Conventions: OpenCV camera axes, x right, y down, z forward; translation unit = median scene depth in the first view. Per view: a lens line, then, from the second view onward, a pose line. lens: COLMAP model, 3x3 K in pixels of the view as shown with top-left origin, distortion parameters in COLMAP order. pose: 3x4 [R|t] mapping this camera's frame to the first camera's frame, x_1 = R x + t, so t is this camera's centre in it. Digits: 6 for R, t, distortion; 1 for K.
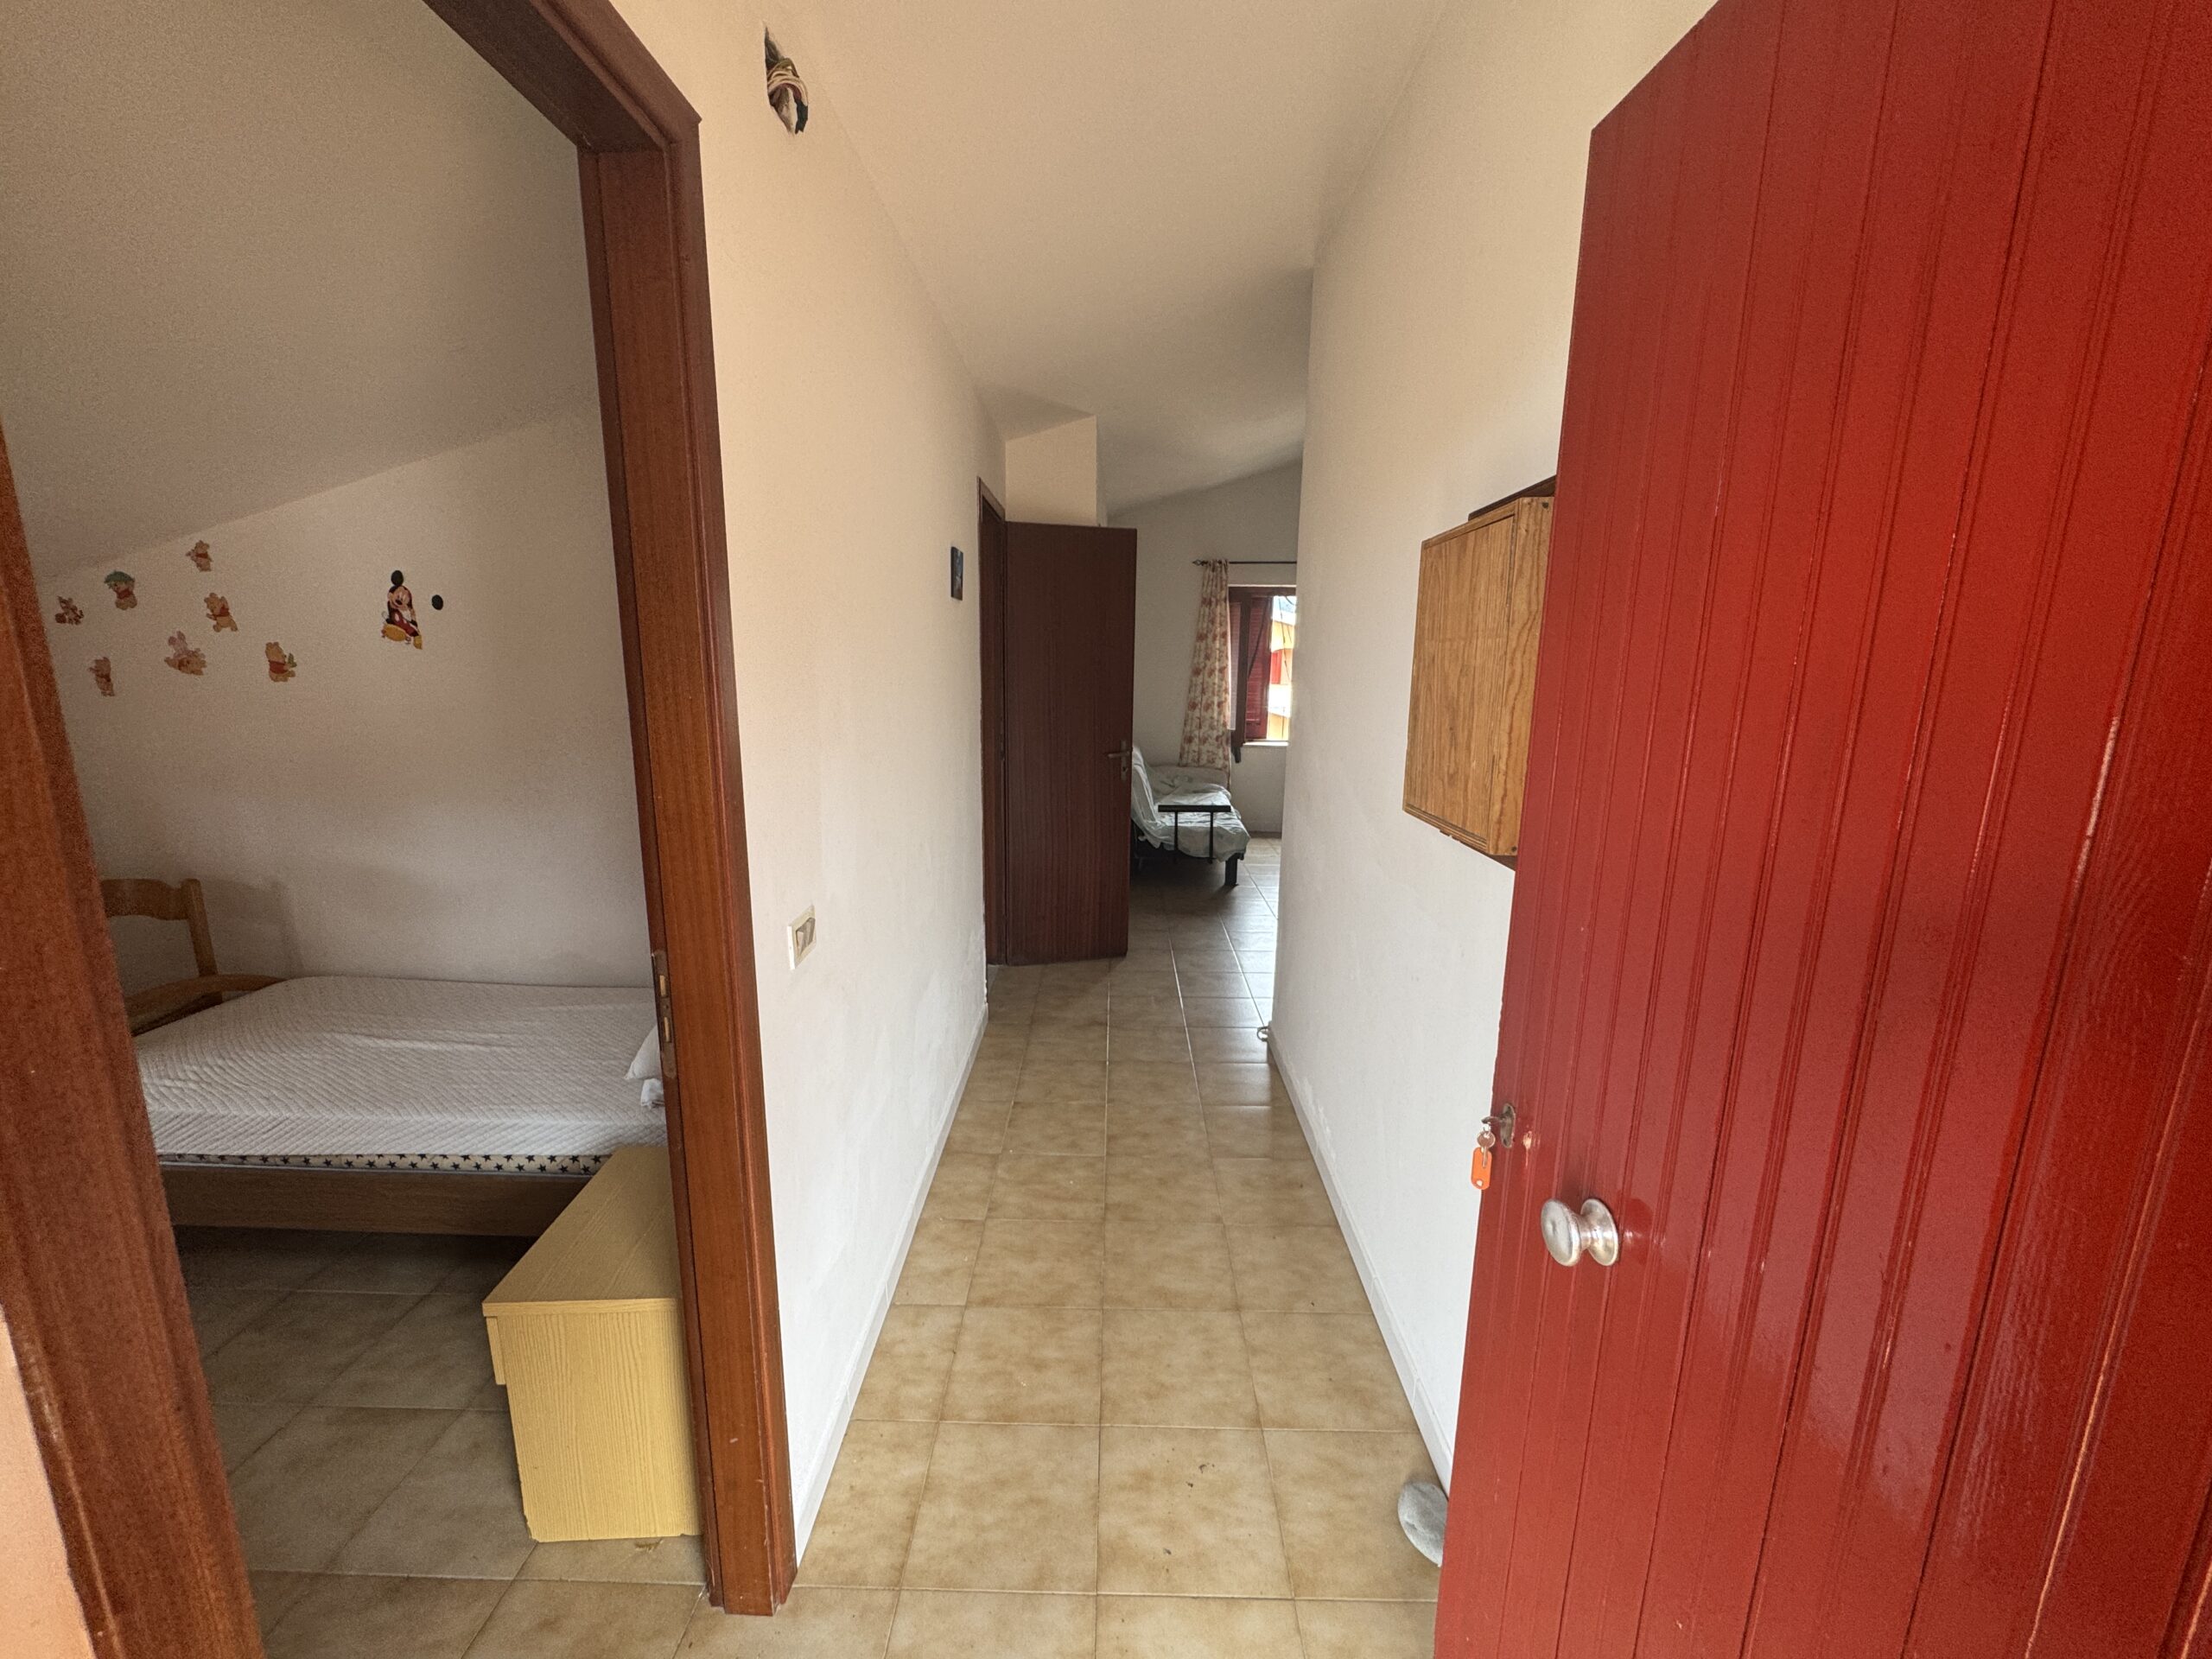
lens RADIAL K [[880.2, 0, 1094.3], [0, 880.2, 830.9], [0, 0, 1]] dist [-0.005179, 0.000705]
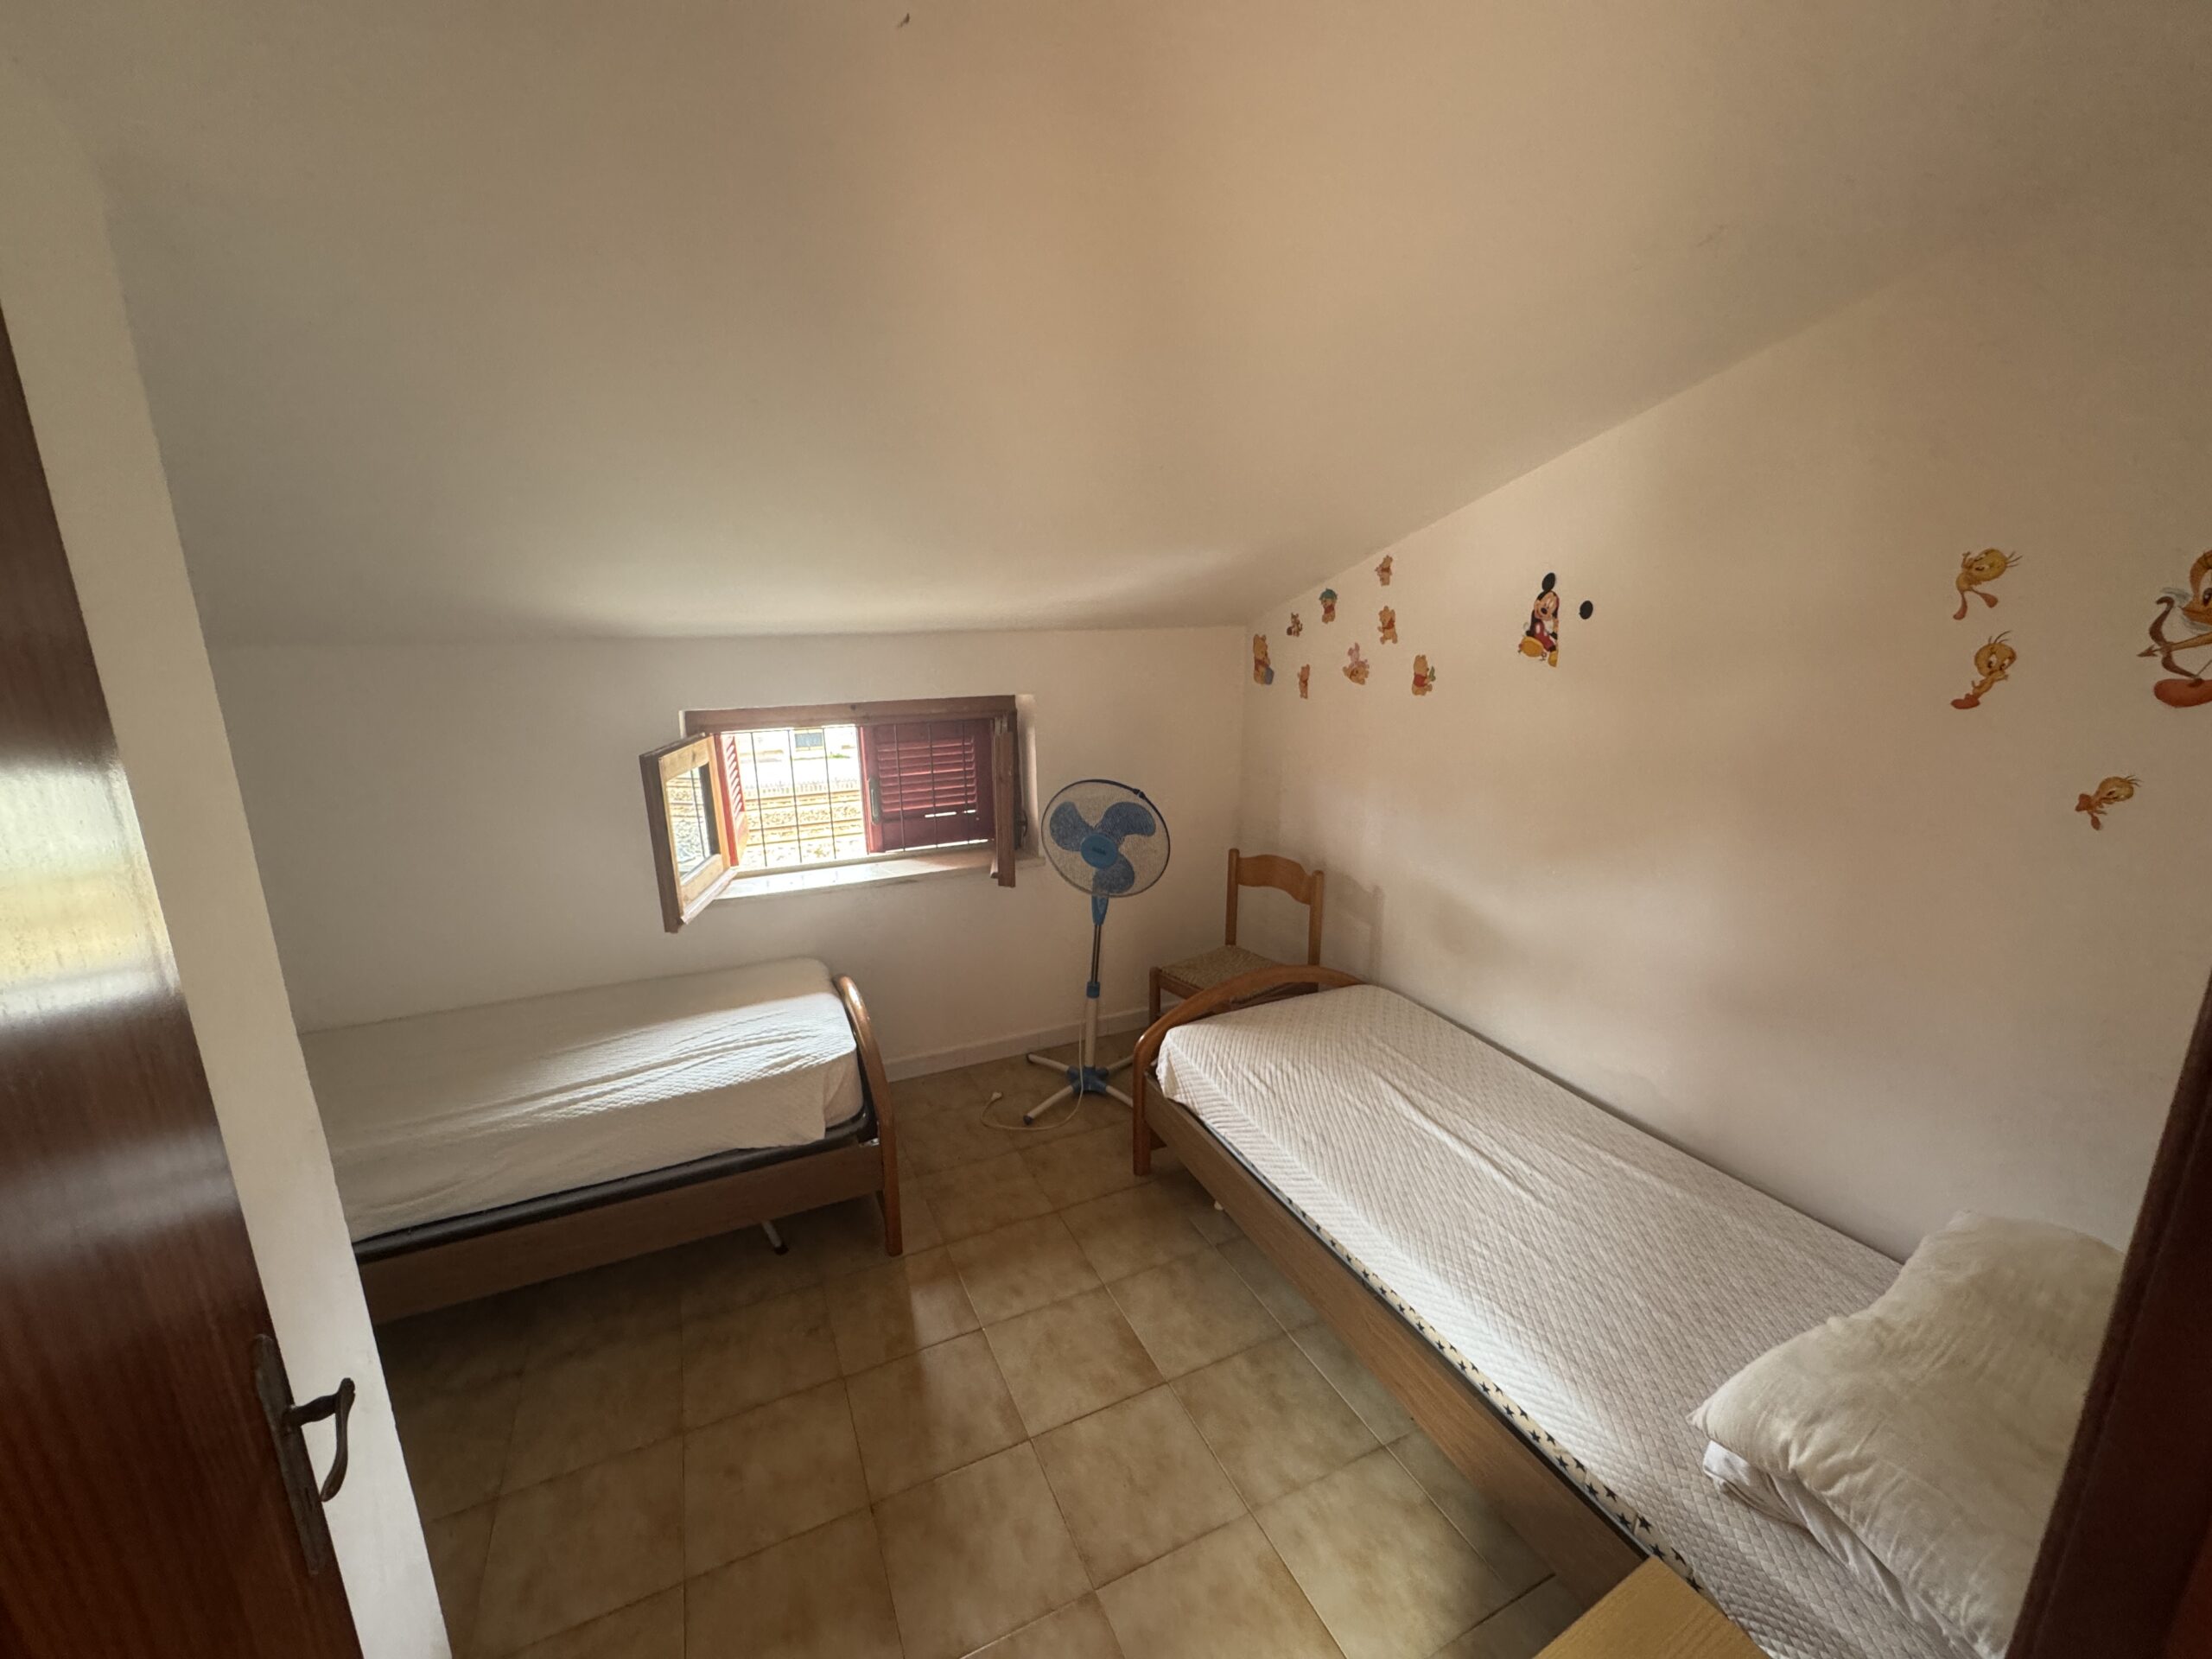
lens RADIAL K [[880.2, 0, 1103.7], [0, 880.2, 826.4], [0, 0, 1]] dist [-0.005179, 0.000705]
pose [[0.438541, 0.190318, -0.878328, -0.194581], [-0.160477, 0.978196, 0.131834, -0.100721], [0.884268, 0.083137, 0.459520, 0.251673]]
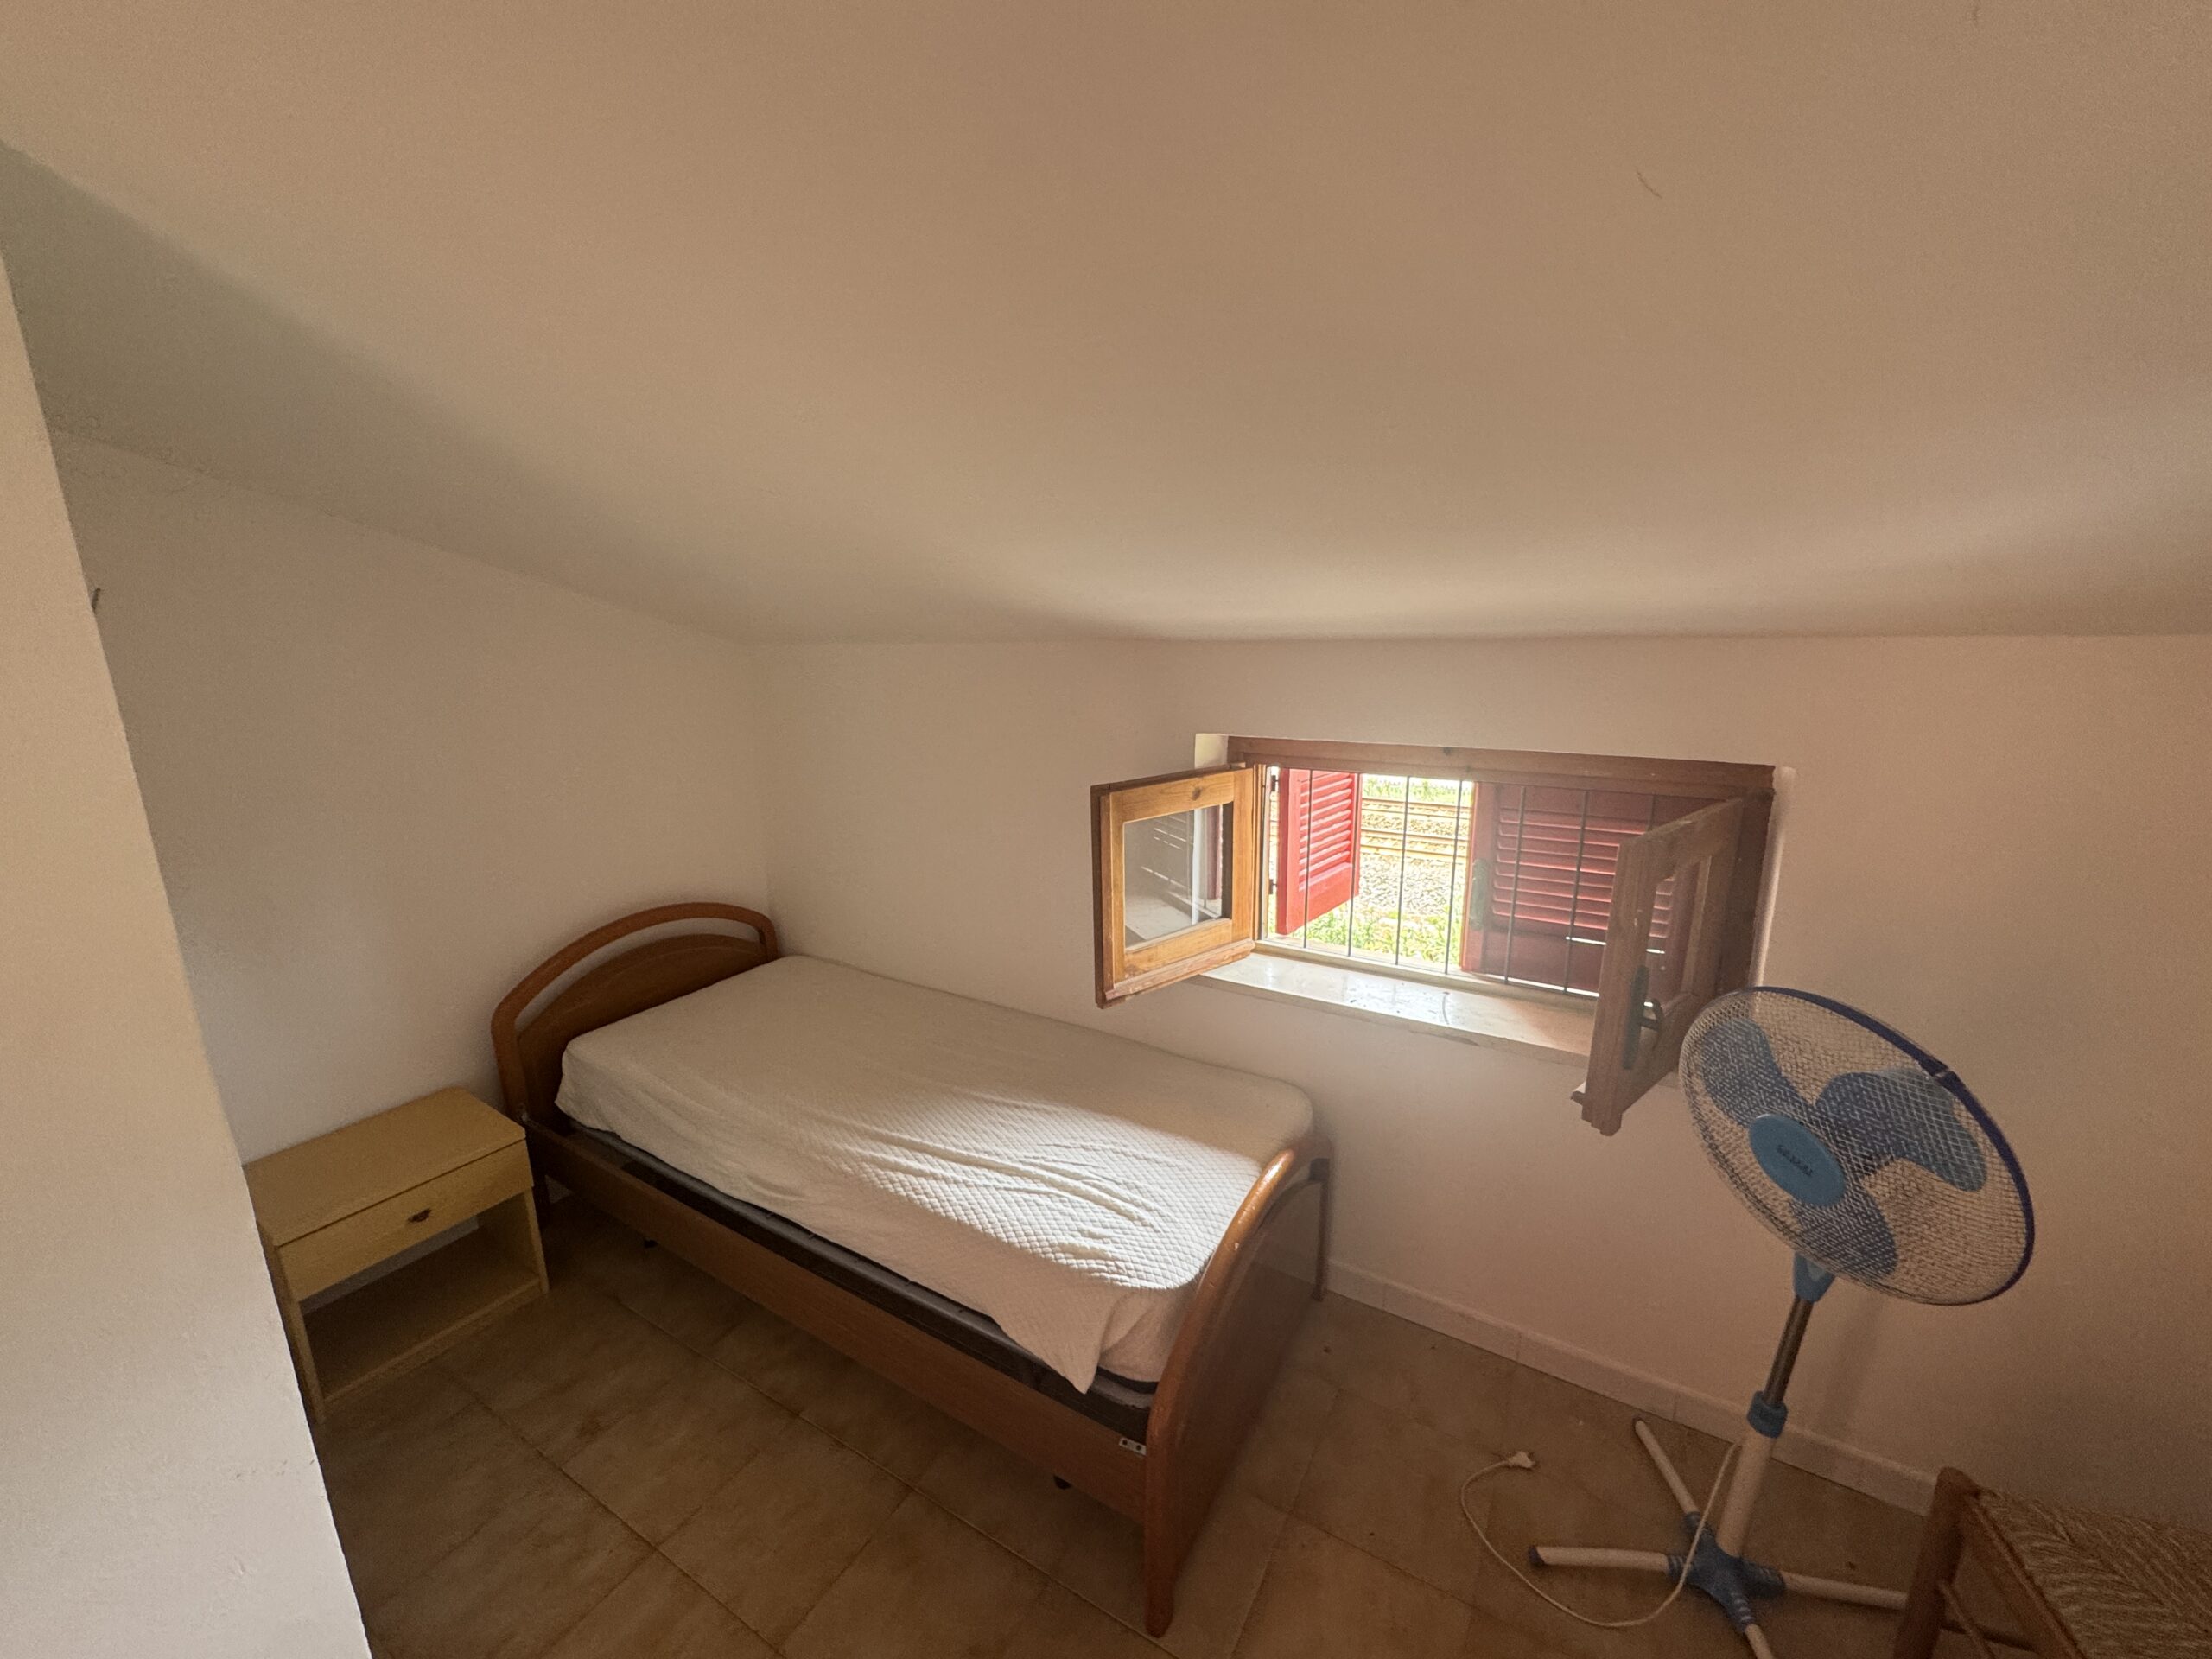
lens RADIAL K [[880.2, 0, 1107.8], [0, 880.2, 825.4], [0, 0, 1]] dist [-0.005179, 0.000705]
pose [[-0.501061, 0.185038, -0.845398, -0.586635], [-0.163337, 0.939097, 0.302355, -0.166804], [0.849858, 0.289583, -0.440322, 0.574648]]
